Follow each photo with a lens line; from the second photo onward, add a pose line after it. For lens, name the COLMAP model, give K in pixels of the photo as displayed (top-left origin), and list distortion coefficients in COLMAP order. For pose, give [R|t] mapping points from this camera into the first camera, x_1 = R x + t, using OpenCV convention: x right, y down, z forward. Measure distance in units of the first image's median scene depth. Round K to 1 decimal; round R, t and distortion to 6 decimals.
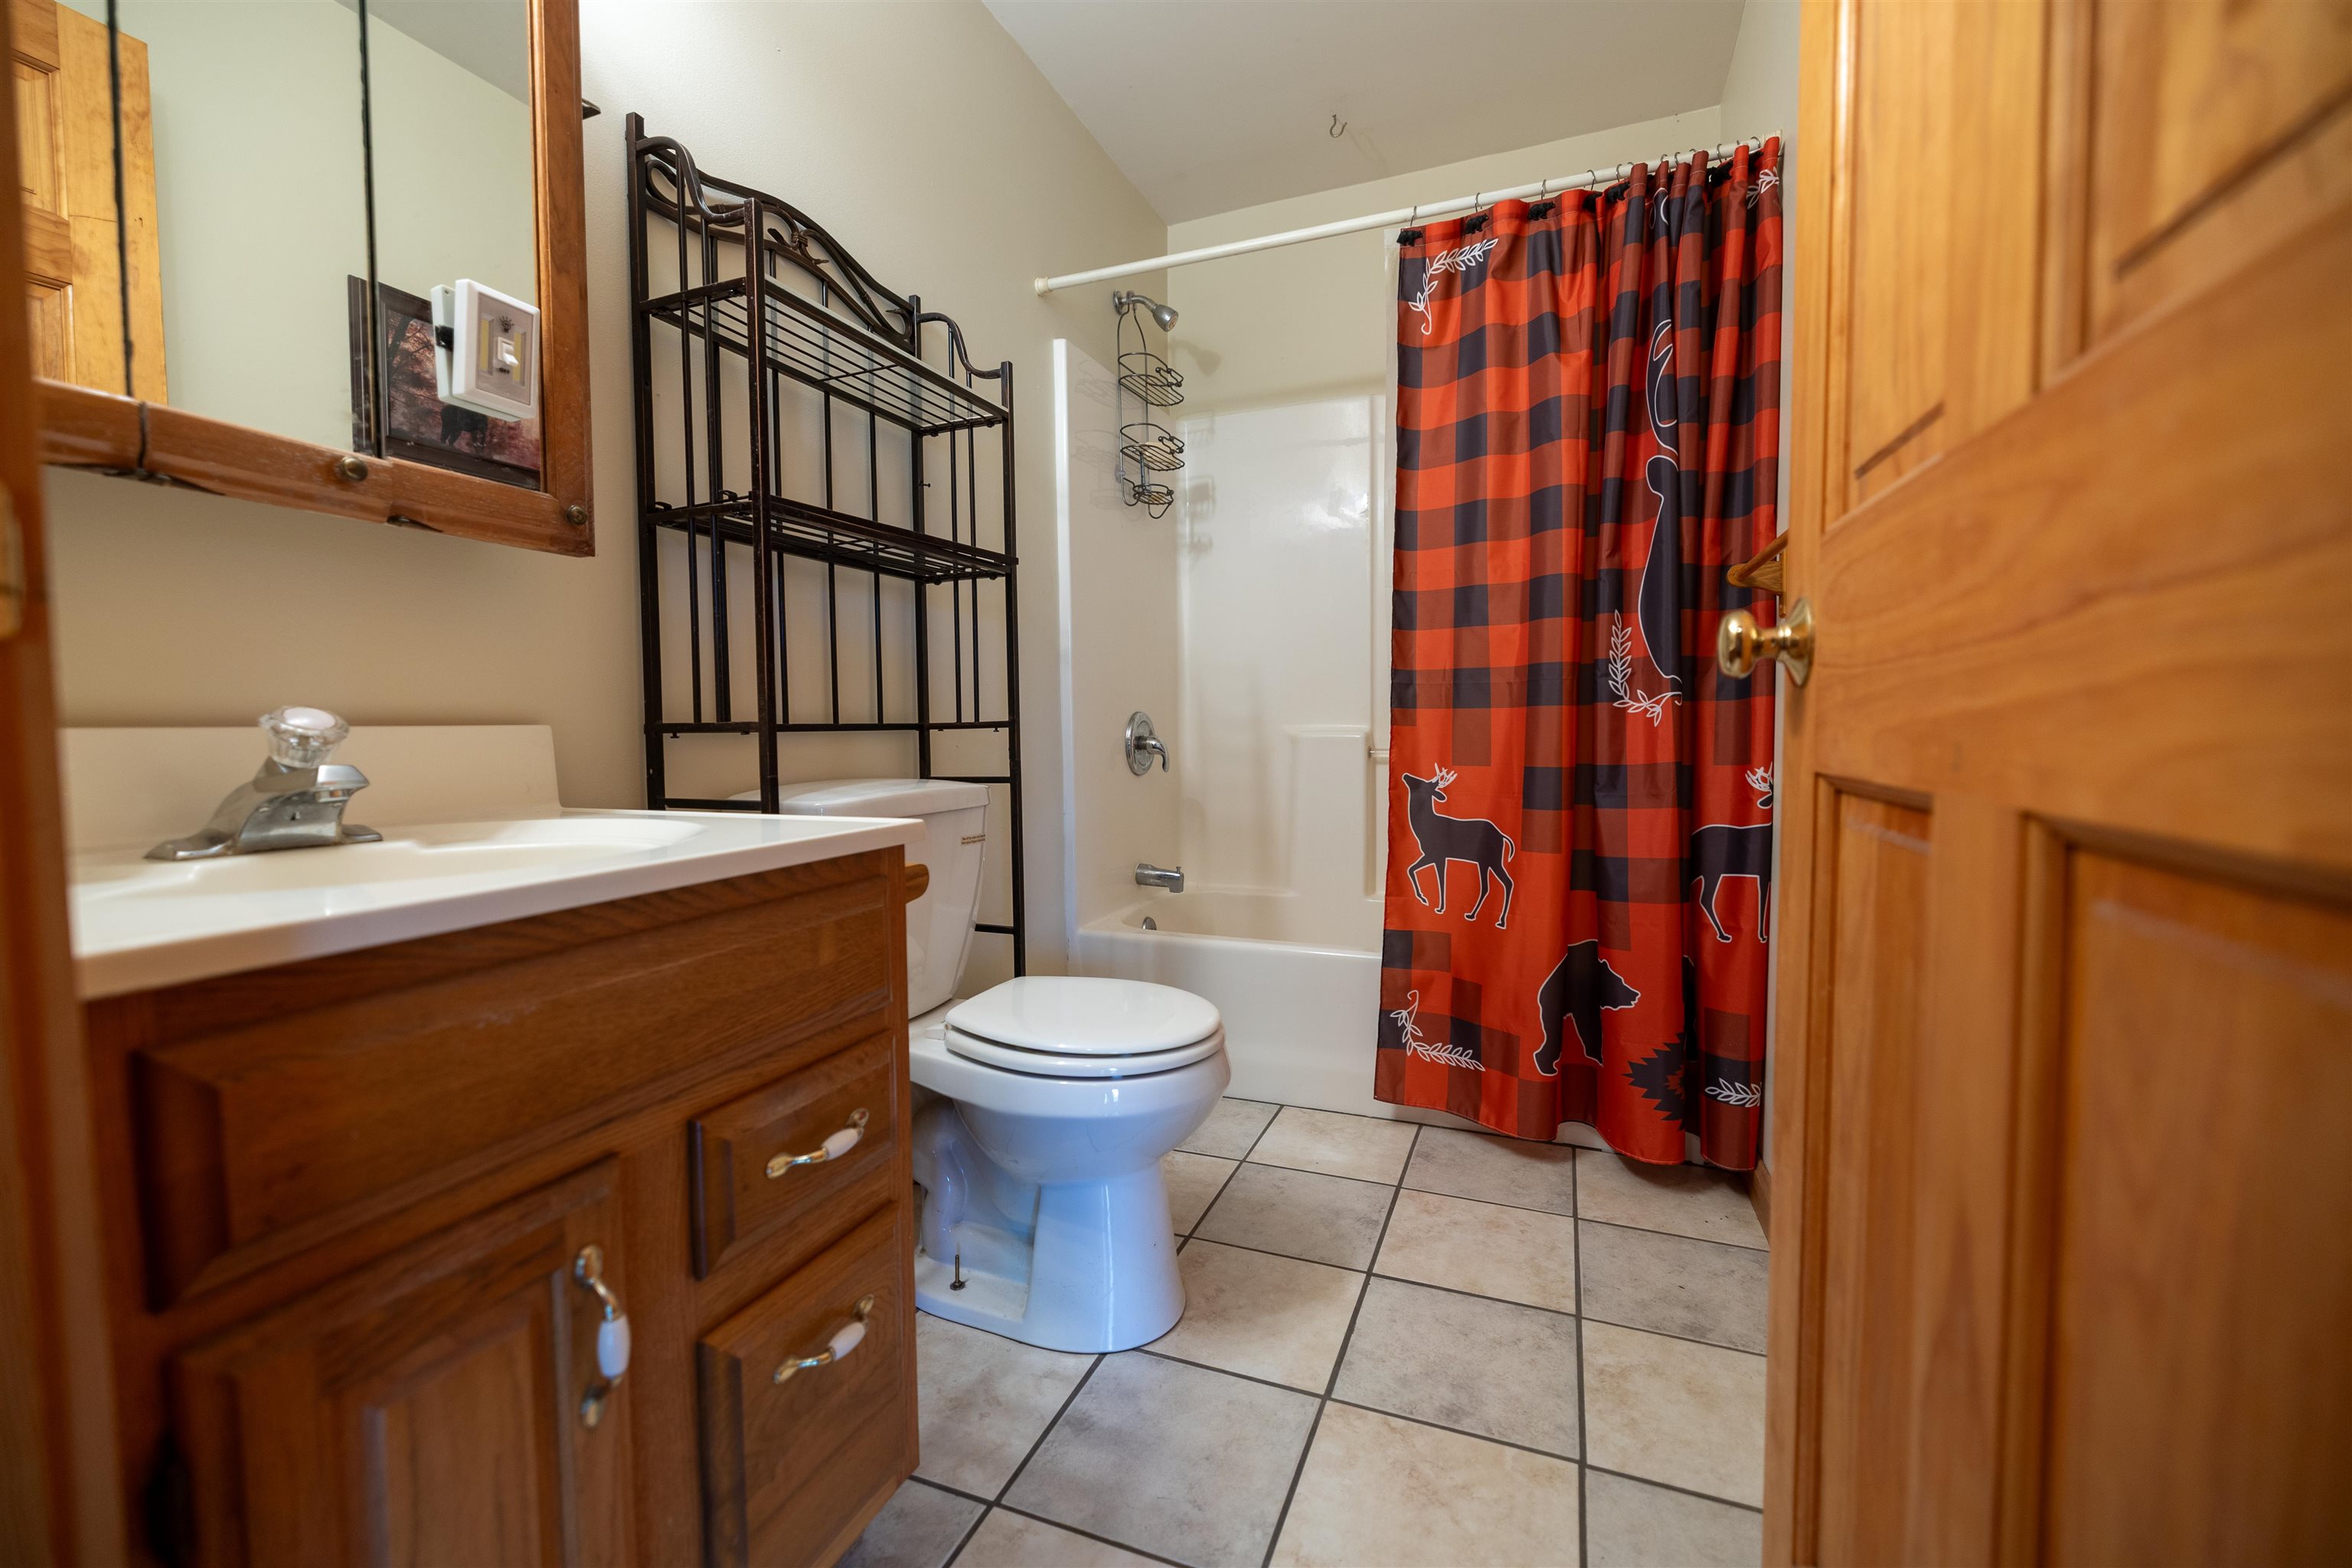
lens RADIAL K [[984.9, 0, 1162.4], [0, 984.9, 771.0], [0, 0, 1]] dist [-0.001131, -0.001345]
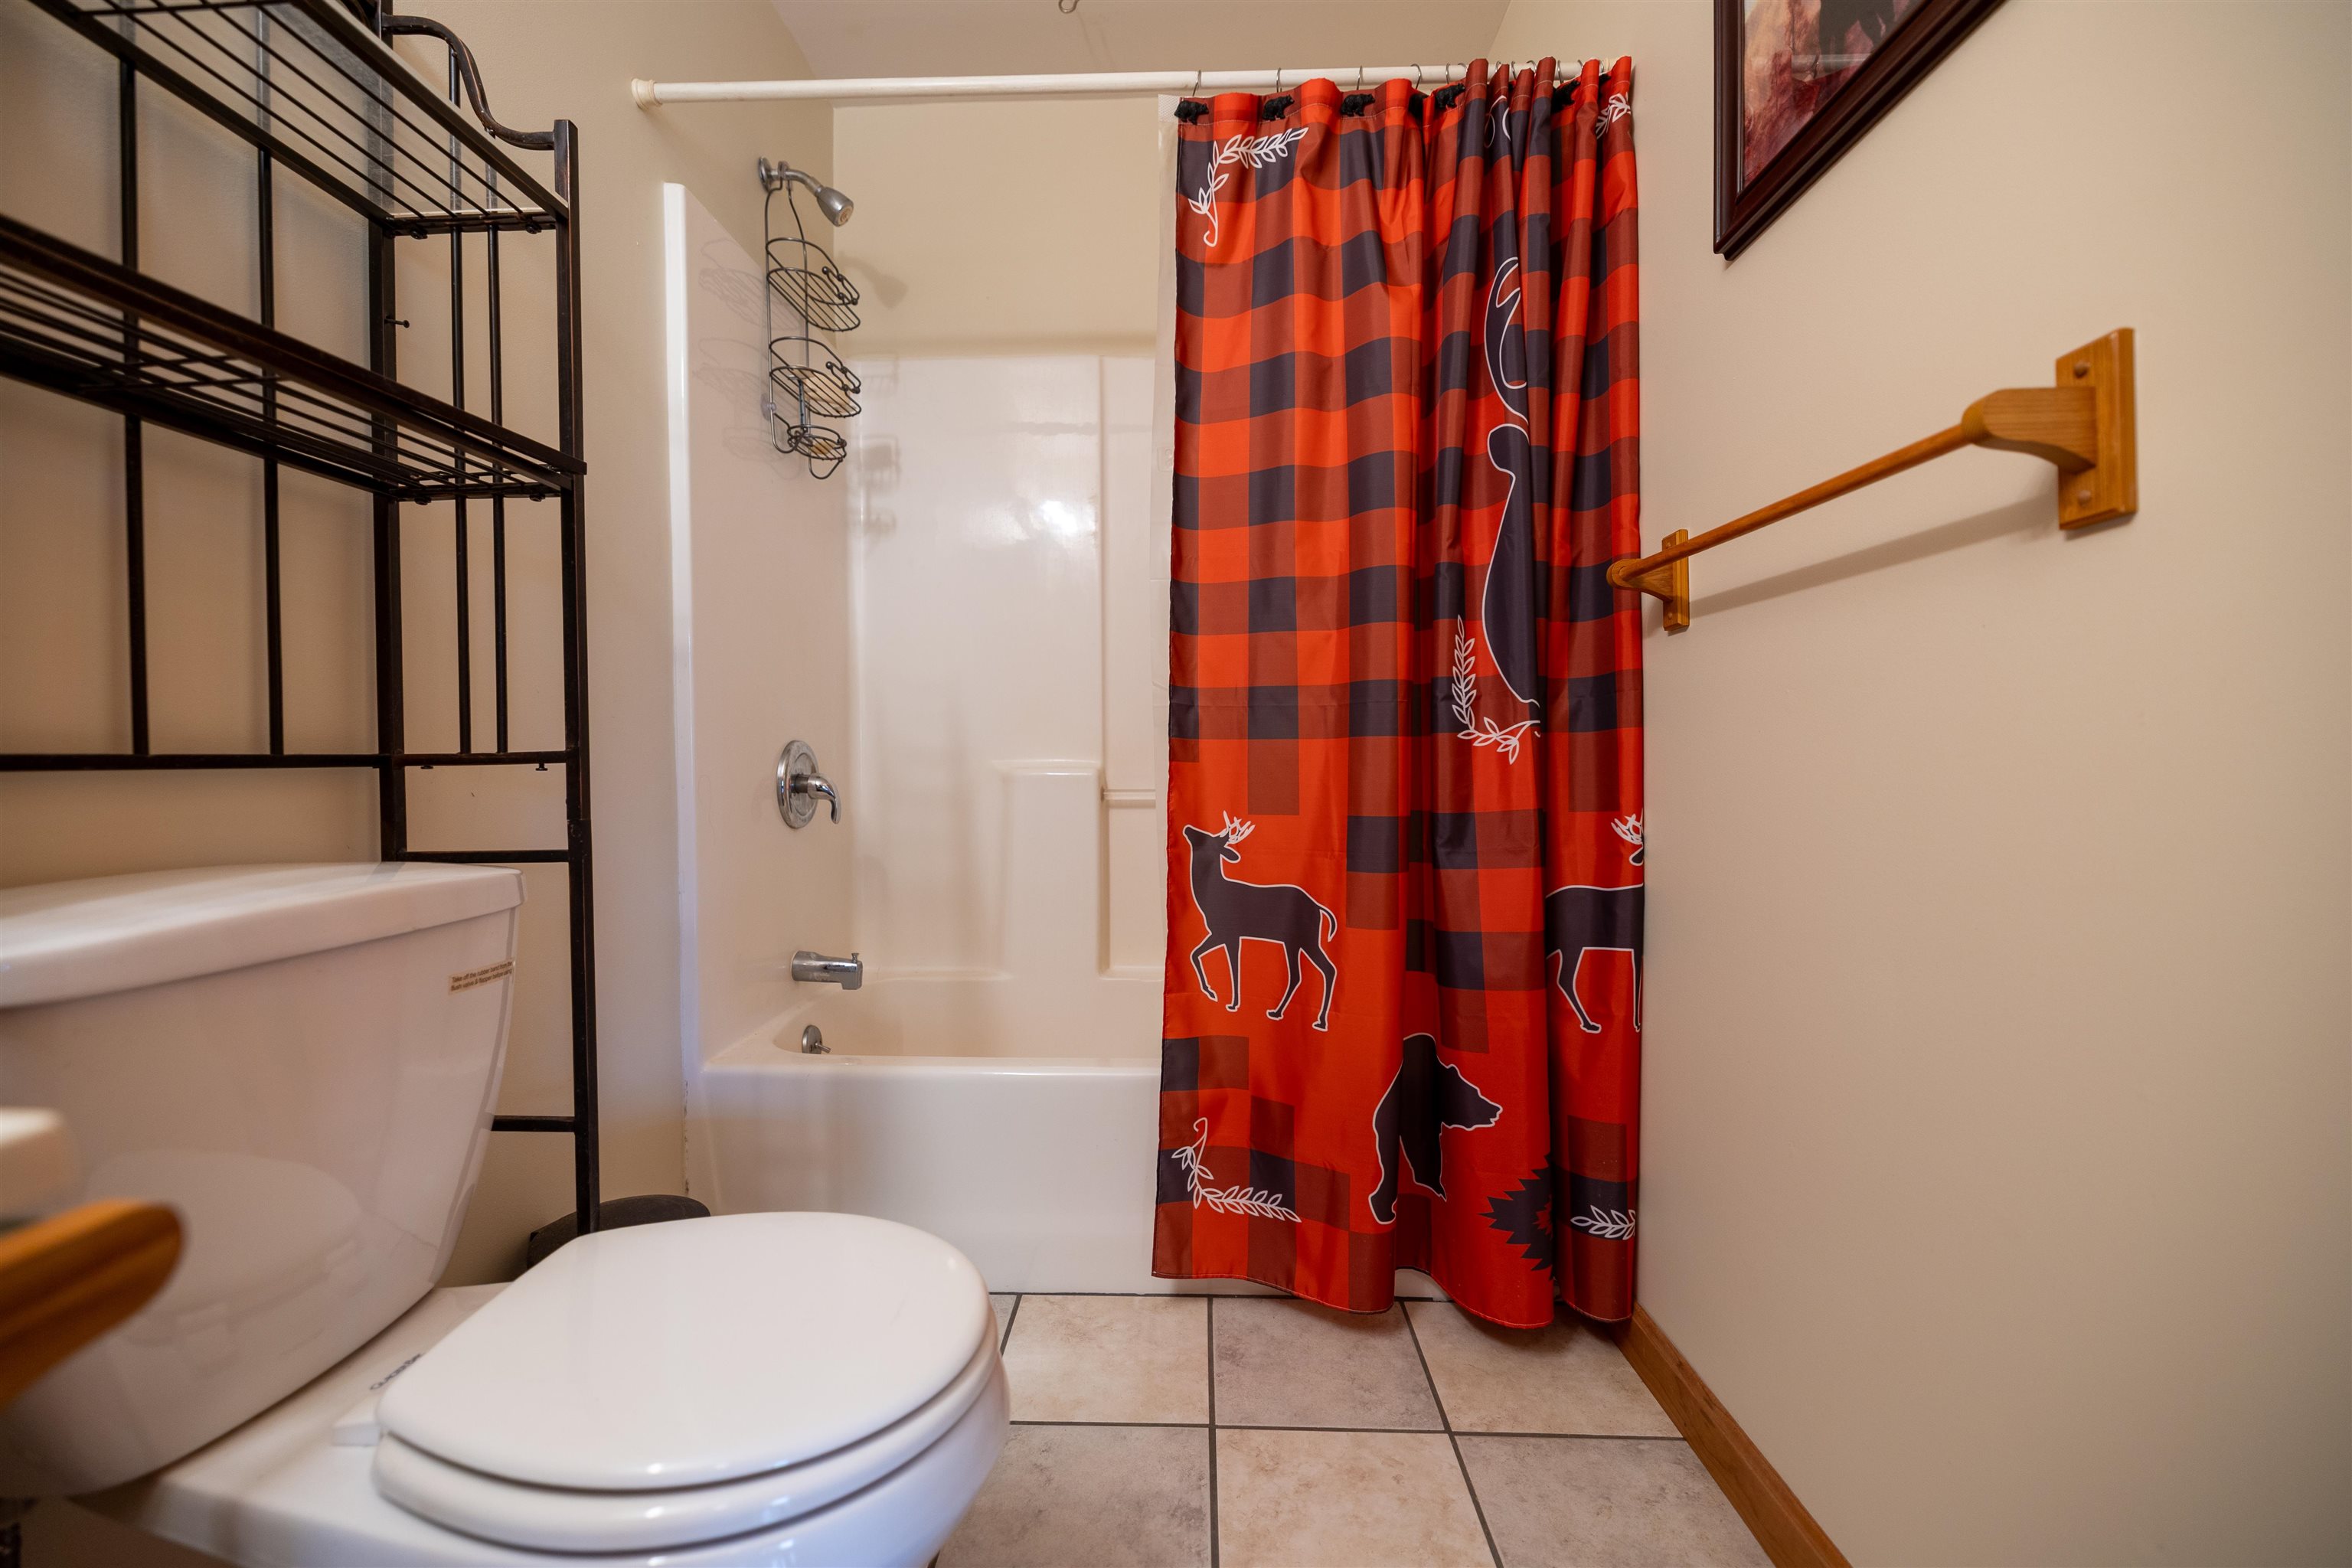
lens RADIAL K [[984.9, 0, 1171.3], [0, 984.9, 774.1], [0, 0, 1]] dist [-0.001131, -0.001345]
pose [[0.936670, -0.001178, 0.350212, -0.028327], [0.012213, 0.999496, -0.029303, -0.016499], [-0.350001, 0.031724, 0.936212, 0.340749]]
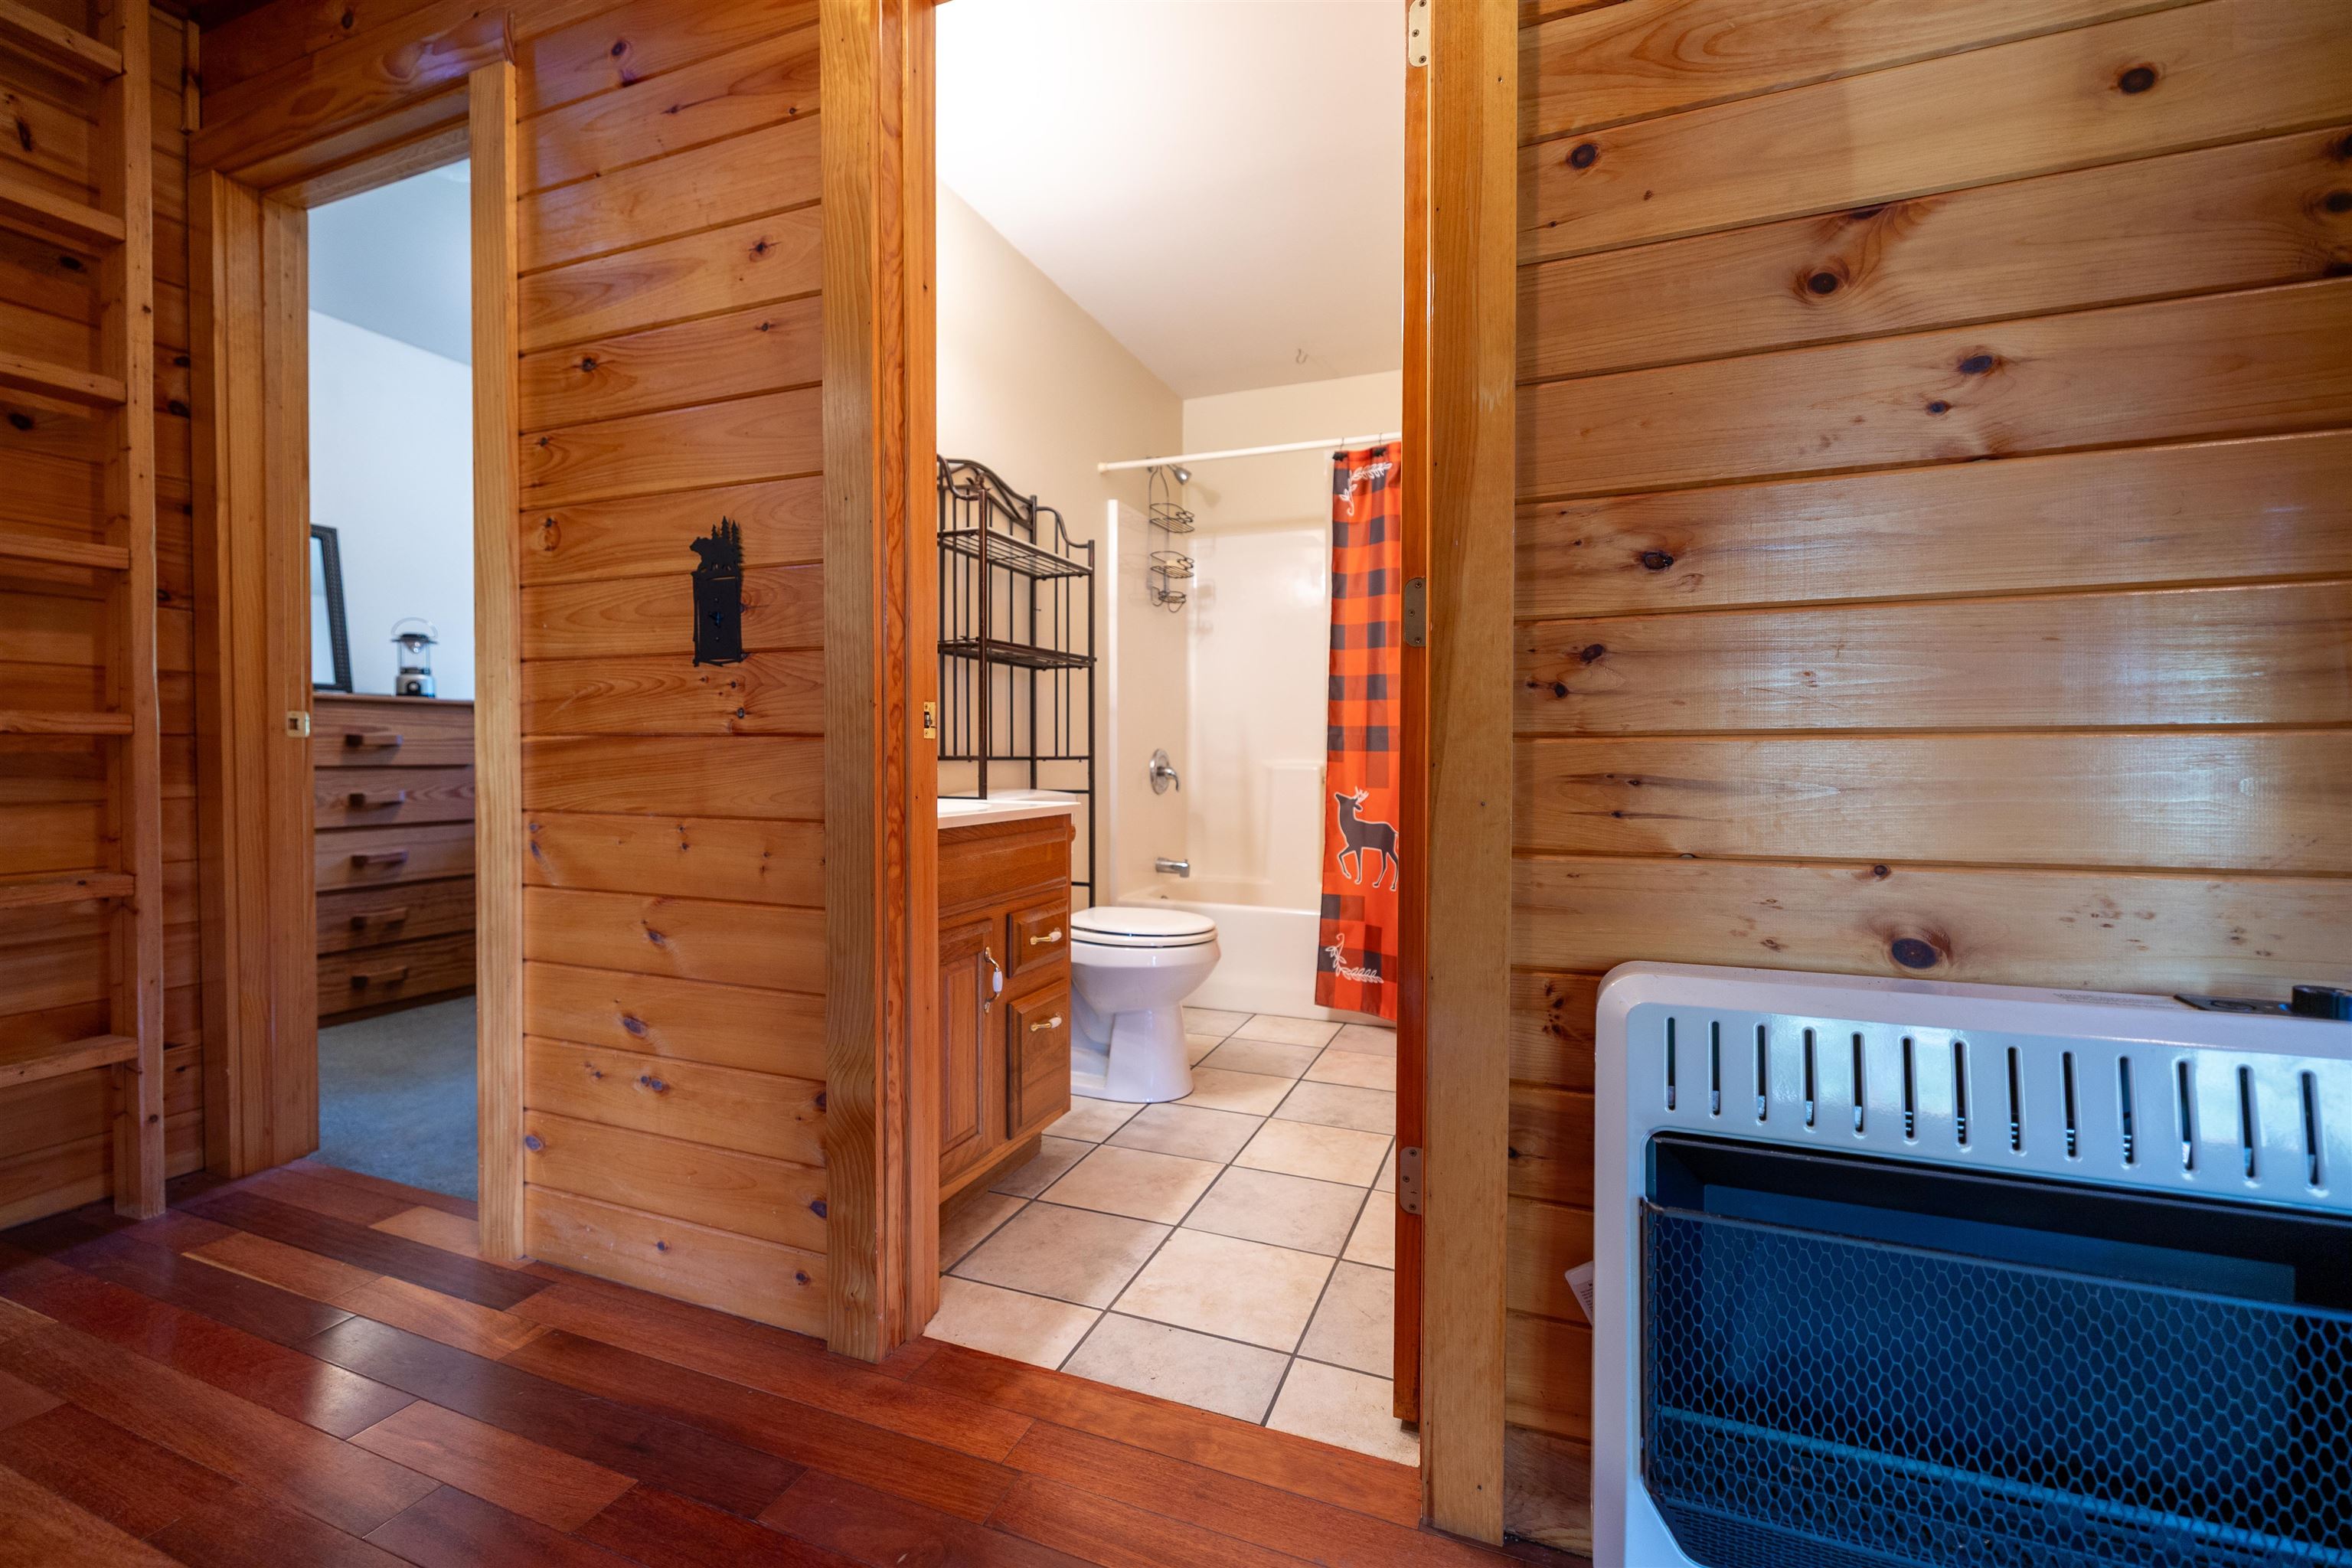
lens RADIAL K [[984.9, 0, 1157.4], [0, 984.9, 765.2], [0, 0, 1]] dist [-0.001131, -0.001345]
pose [[0.999900, 0.014092, -0.000674, -0.038257], [-0.014108, 0.999195, -0.037550, 0.023963], [0.000144, 0.037556, 0.999295, -0.615091]]
